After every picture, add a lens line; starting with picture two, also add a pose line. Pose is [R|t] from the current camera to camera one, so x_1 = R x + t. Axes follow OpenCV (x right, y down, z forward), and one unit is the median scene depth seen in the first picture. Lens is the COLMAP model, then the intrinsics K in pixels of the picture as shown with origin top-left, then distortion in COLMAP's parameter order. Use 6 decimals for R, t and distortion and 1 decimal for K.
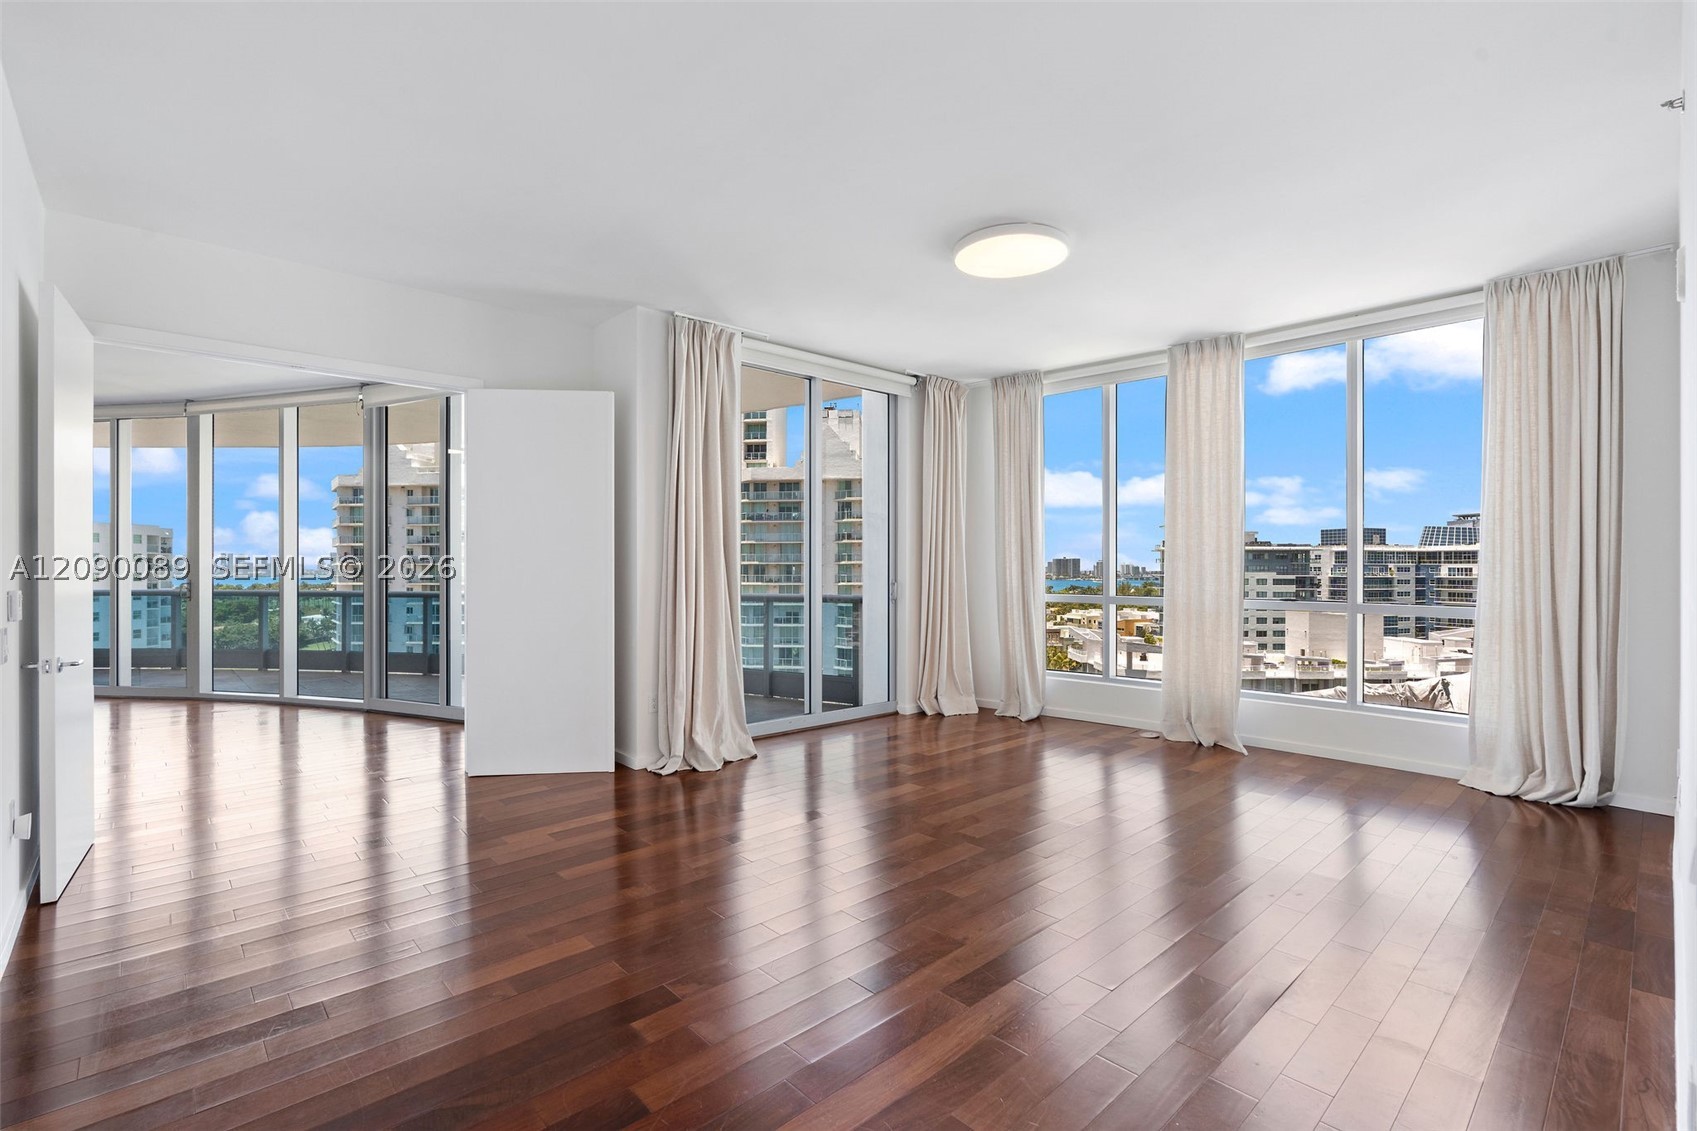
lens RADIAL K [[771.5, 0, 852.3], [0, 771.5, 564.4], [0, 0, 1]] dist [-0.000953, 0.001232]
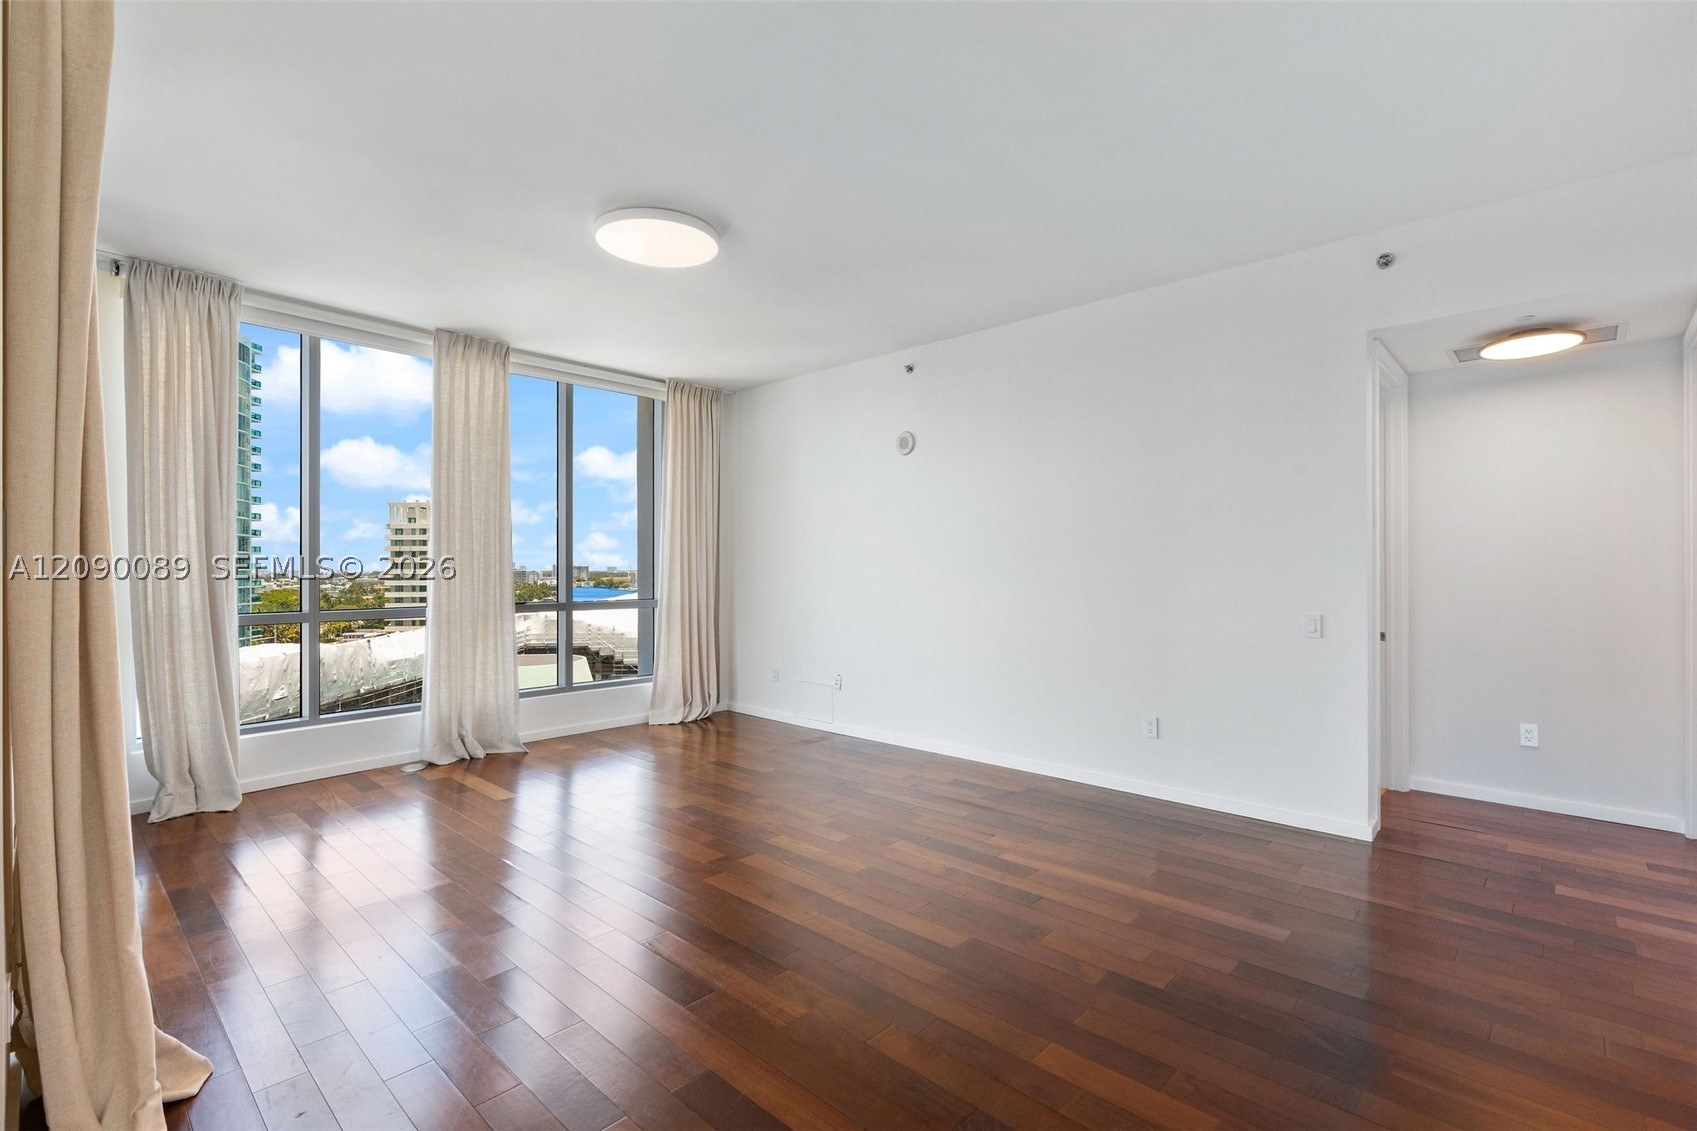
lens RADIAL K [[771.5, 0, 852.3], [0, 771.5, 577.7], [0, 0, 1]] dist [-0.000953, 0.001232]
pose [[-0.103638, -0.013572, 0.994522, -0.564229], [-0.009885, 0.999872, 0.012615, -0.008582], [-0.994566, -0.008524, -0.103759, 0.650375]]
